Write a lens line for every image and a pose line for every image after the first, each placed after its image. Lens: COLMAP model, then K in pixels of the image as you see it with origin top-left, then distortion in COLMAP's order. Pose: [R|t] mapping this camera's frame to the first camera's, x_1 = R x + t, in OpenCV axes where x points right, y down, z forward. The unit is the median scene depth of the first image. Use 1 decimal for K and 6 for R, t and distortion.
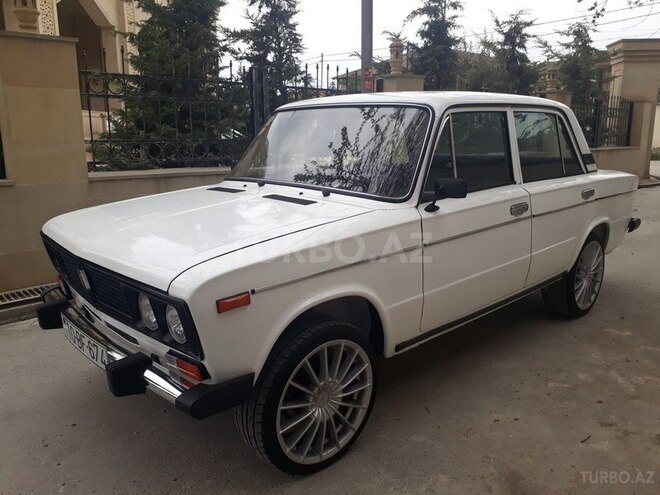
lens RADIAL K [[517.3, 0, 327.2], [0, 517.3, 242.9], [0, 0, 1]] dist [0.006265, -0.004753]
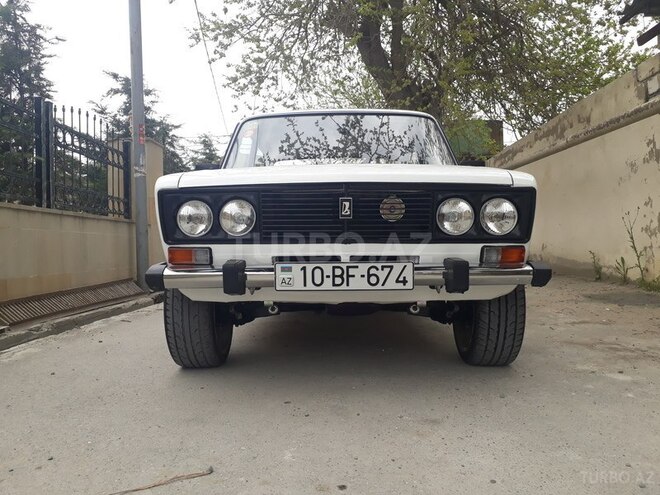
lens RADIAL K [[517.3, 0, 327.2], [0, 517.3, 242.9], [0, 0, 1]] dist [0.006265, -0.004753]
pose [[0.709809, -0.002344, 0.704390, -0.349095], [0.151275, 0.977169, -0.149186, 0.081053], [-0.687959, 0.212450, 0.693958, 0.107132]]
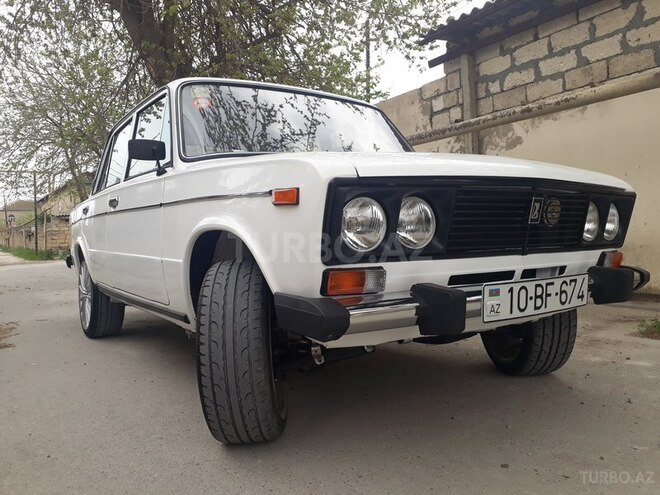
lens RADIAL K [[529.9, 0, 305.4], [0, 529.9, 249.3], [0, 0, 1]] dist [-0.038758, 0.006743]
pose [[0.205312, -0.023063, 0.978425, -0.389646], [0.231255, 0.972556, -0.025602, 0.020017], [-0.950983, 0.231522, 0.205010, 0.347681]]
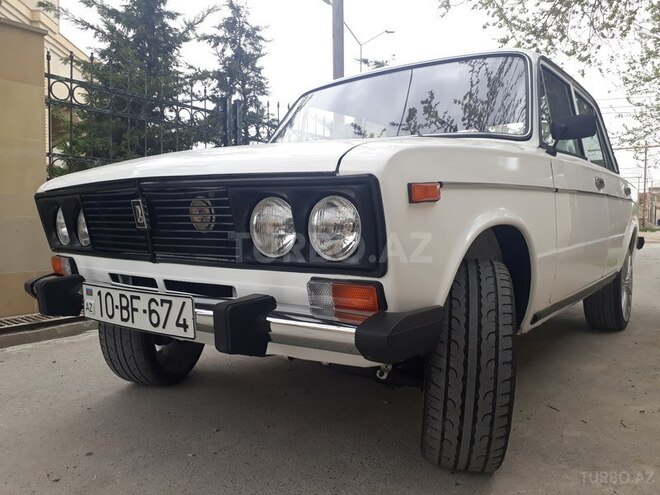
lens RADIAL K [[526.1, 0, 331.4], [0, 526.1, 247.1], [0, 0, 1]] dist [-0.002052, -0.006964]
pose [[0.985996, -0.004775, 0.166702, -0.099376], [0.031731, 0.986702, -0.159413, 0.069715], [-0.163724, 0.162470, 0.973035, 0.080425]]
